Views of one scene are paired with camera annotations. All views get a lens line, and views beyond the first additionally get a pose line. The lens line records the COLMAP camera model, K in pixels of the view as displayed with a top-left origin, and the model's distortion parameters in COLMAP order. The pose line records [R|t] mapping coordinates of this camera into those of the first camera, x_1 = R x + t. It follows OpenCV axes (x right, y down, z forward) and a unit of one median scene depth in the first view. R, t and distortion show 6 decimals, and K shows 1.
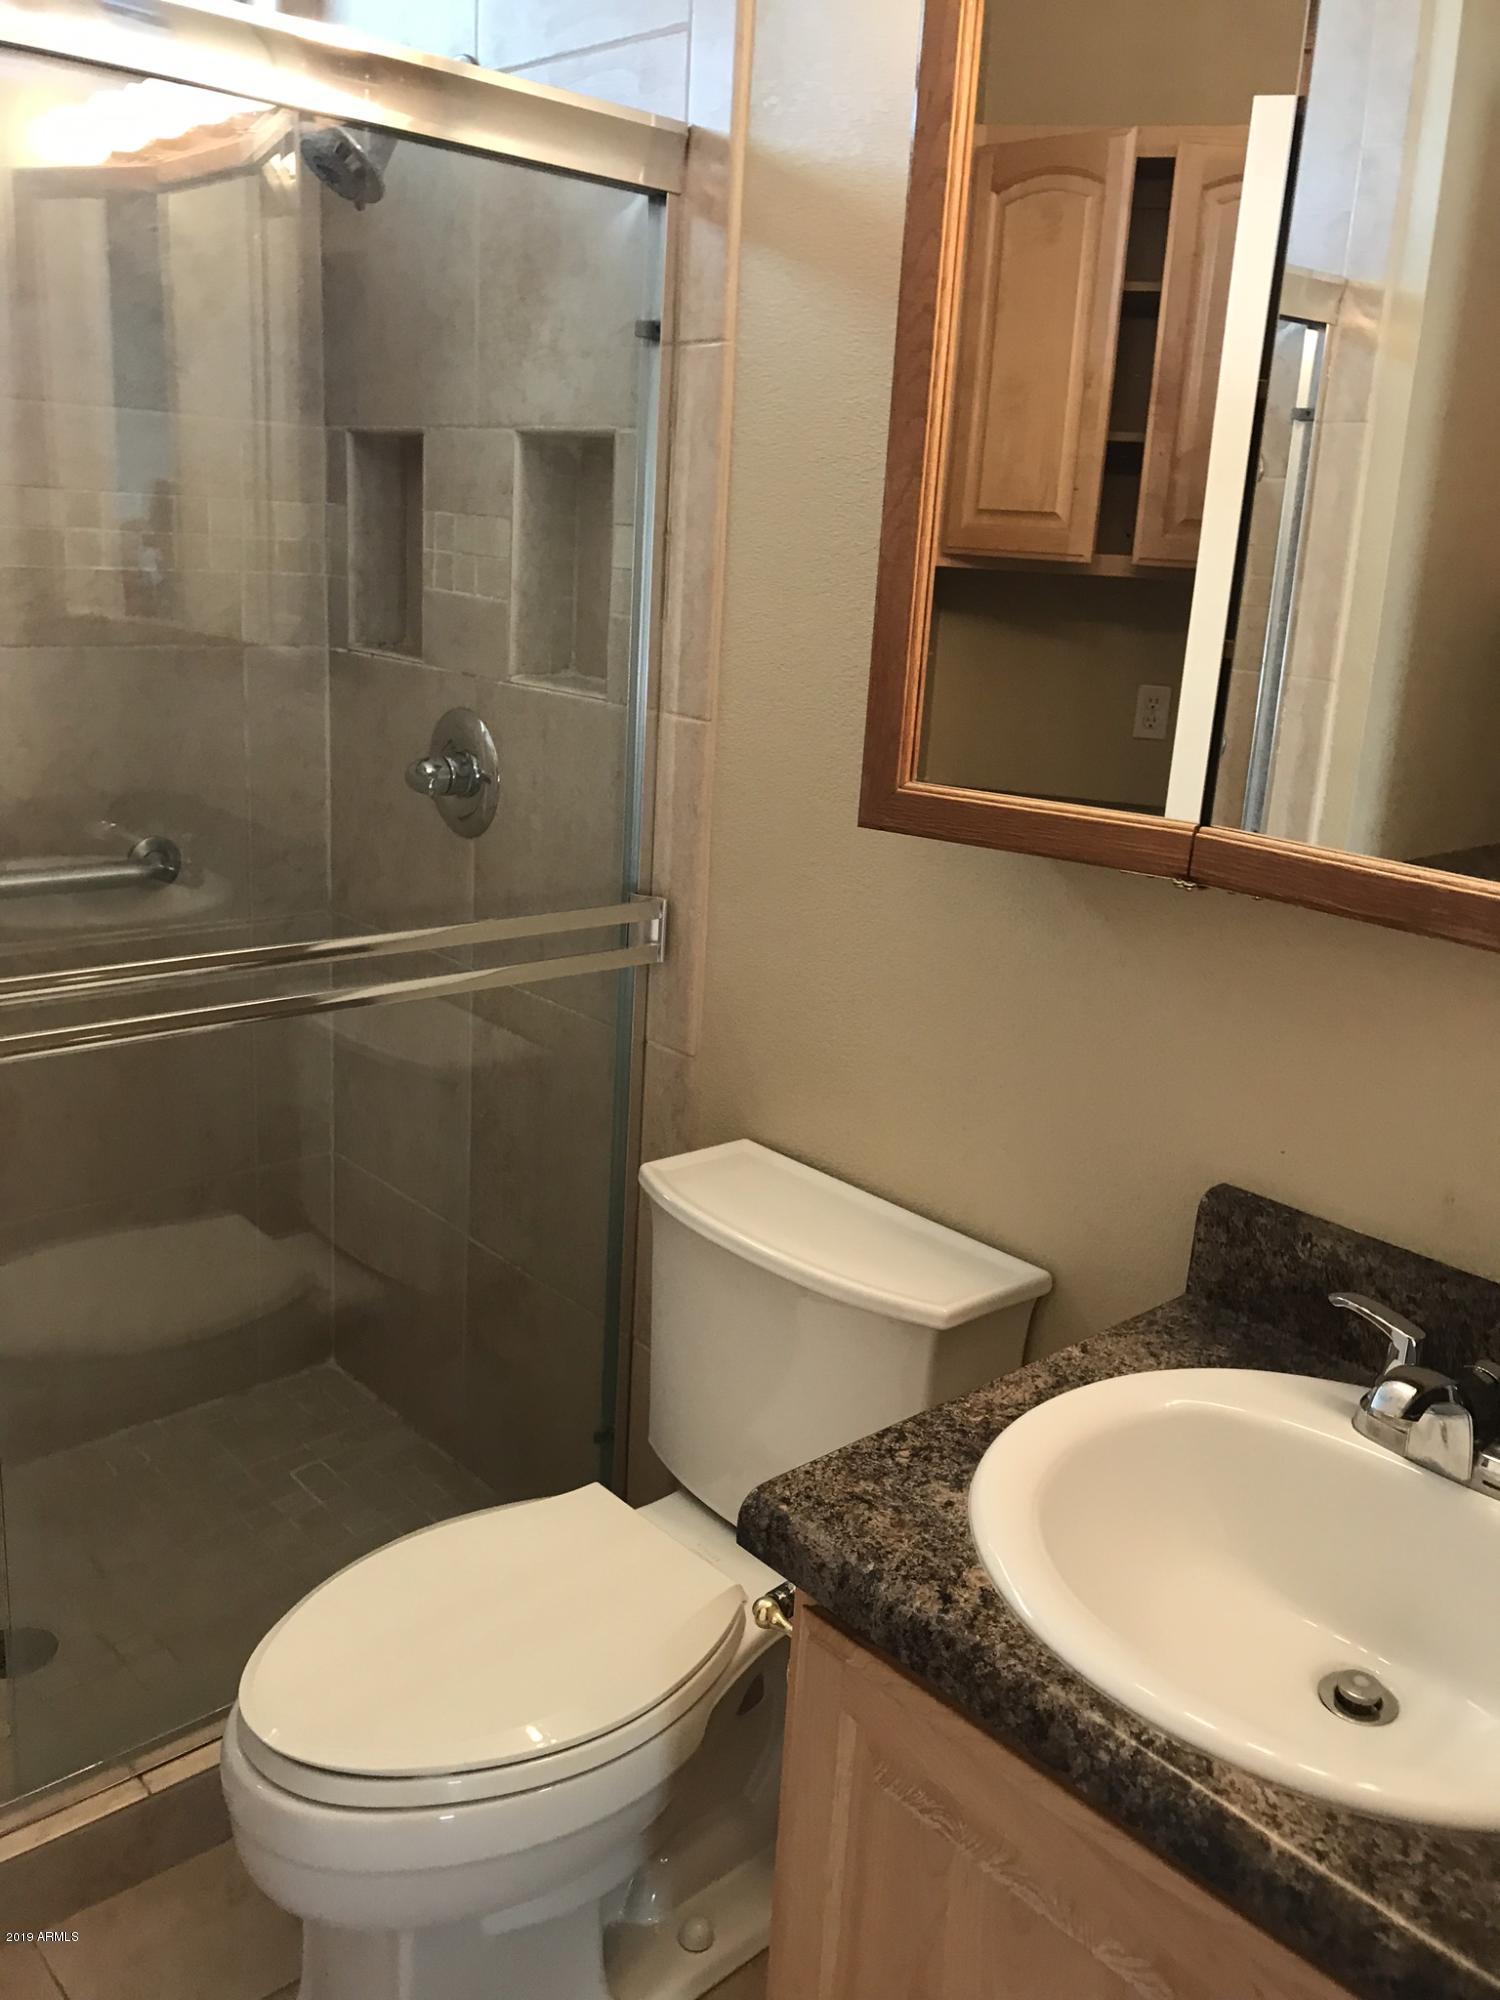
lens RADIAL K [[1634.4, 0, 752.7], [0, 1634.4, 987.9], [0, 0, 1]] dist [0.004017, -0.010794]
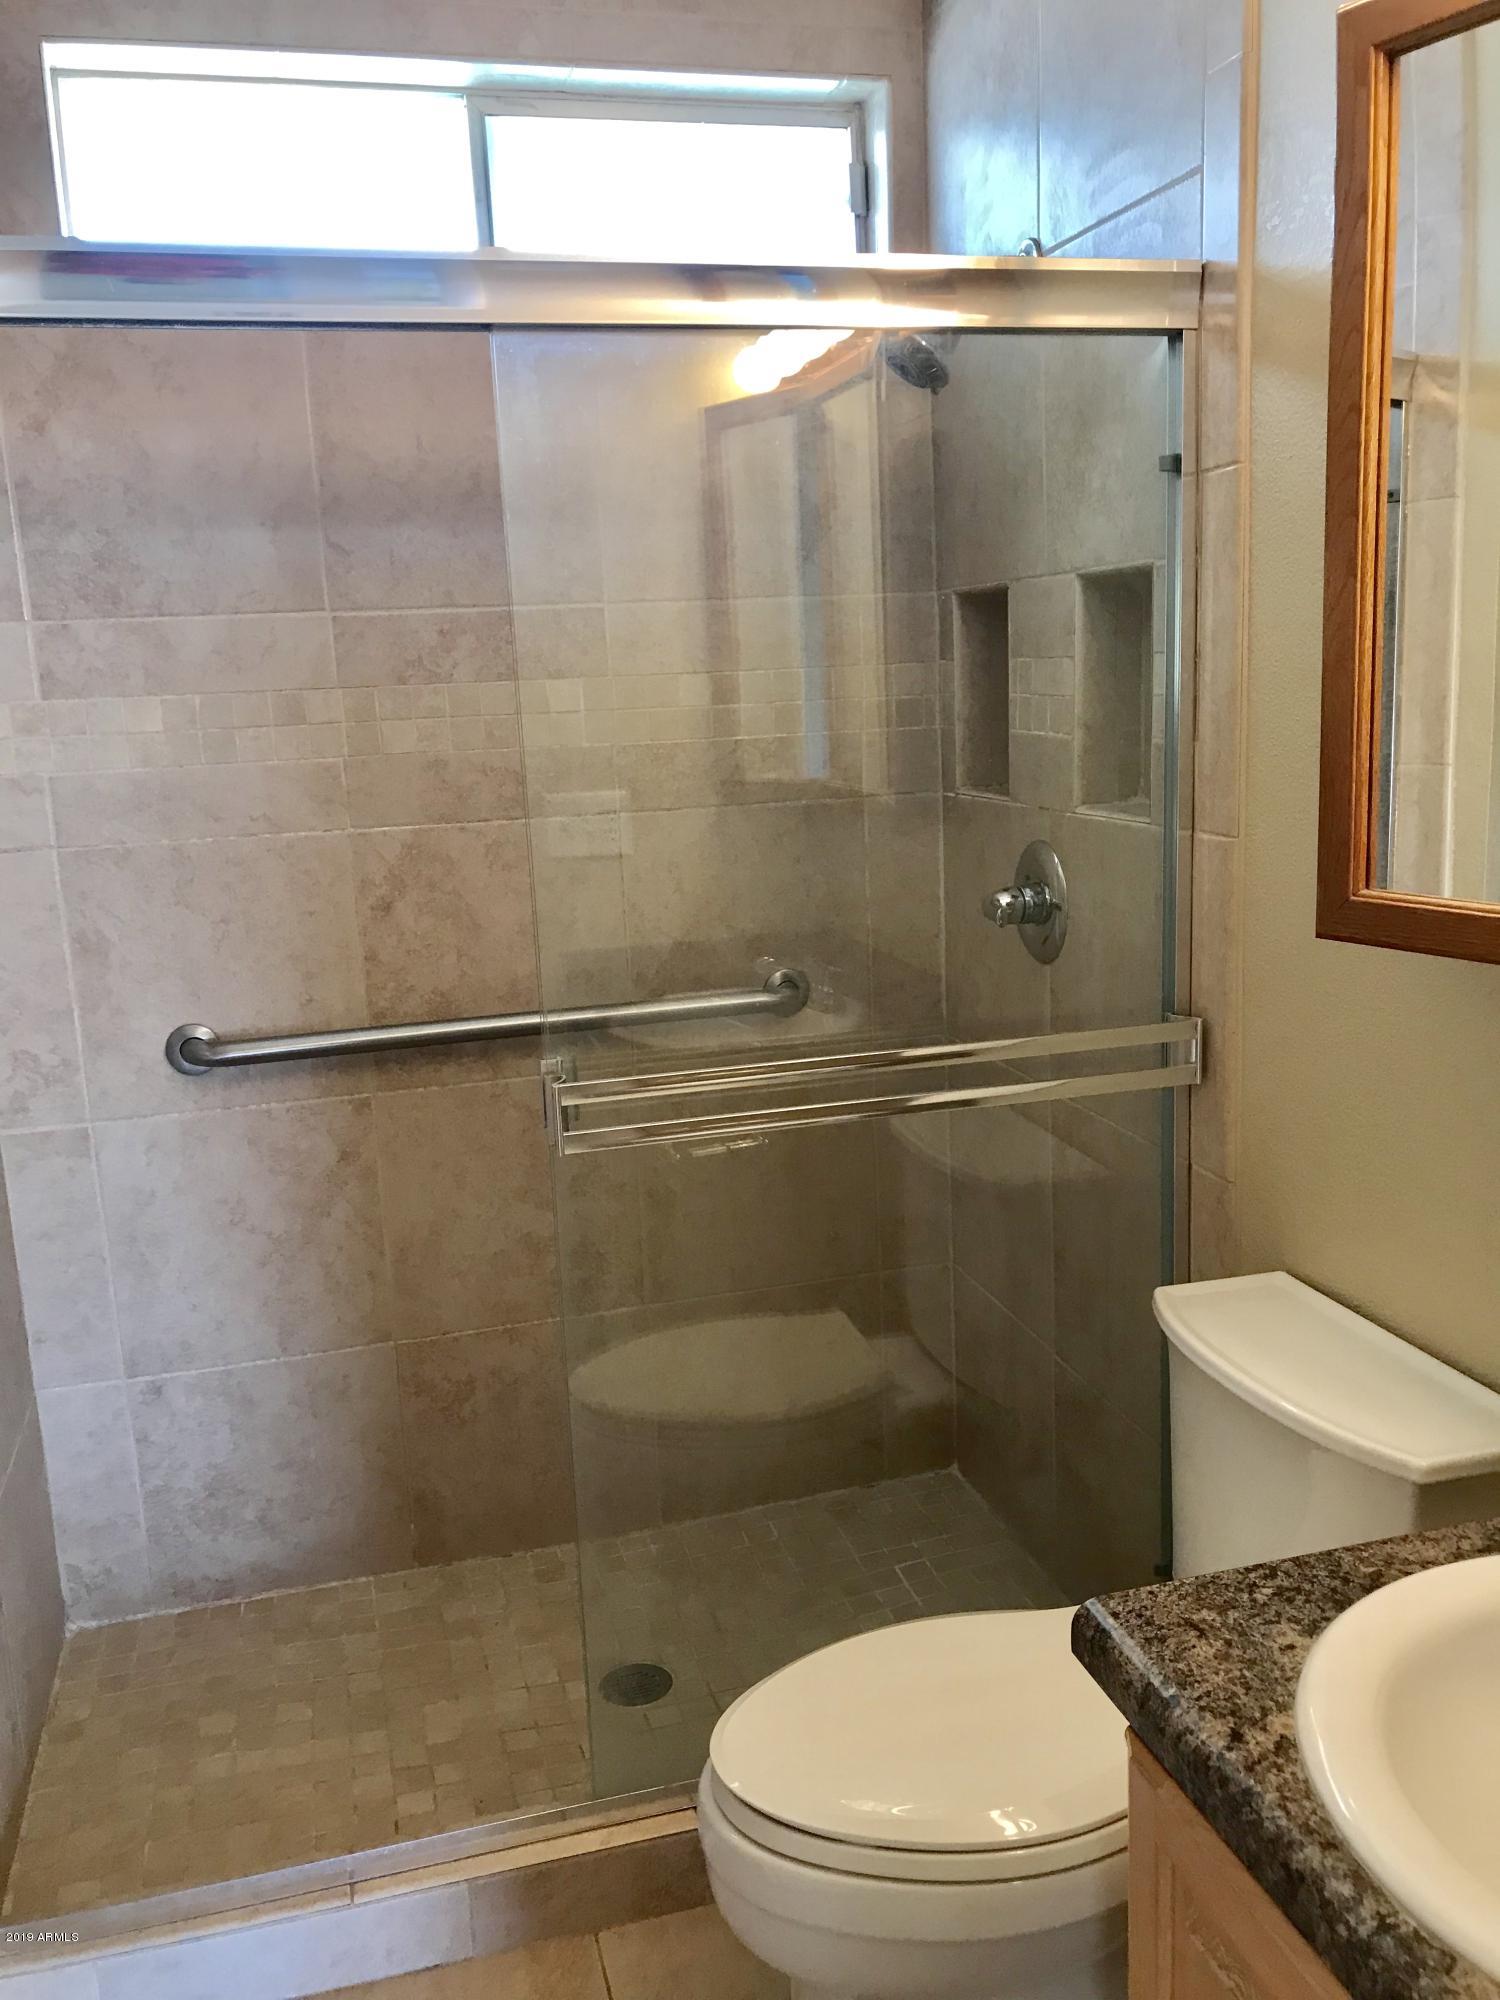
lens RADIAL K [[1641.7, 0, 750.0], [0, 1641.7, 1000.0], [0, 0, 1]] dist [0.015458, 0.002612]
pose [[0.882327, -0.013928, -0.470430, 0.189679], [-0.020885, 0.997419, -0.068702, 0.009047], [0.470173, 0.070443, 0.879759, -0.007393]]
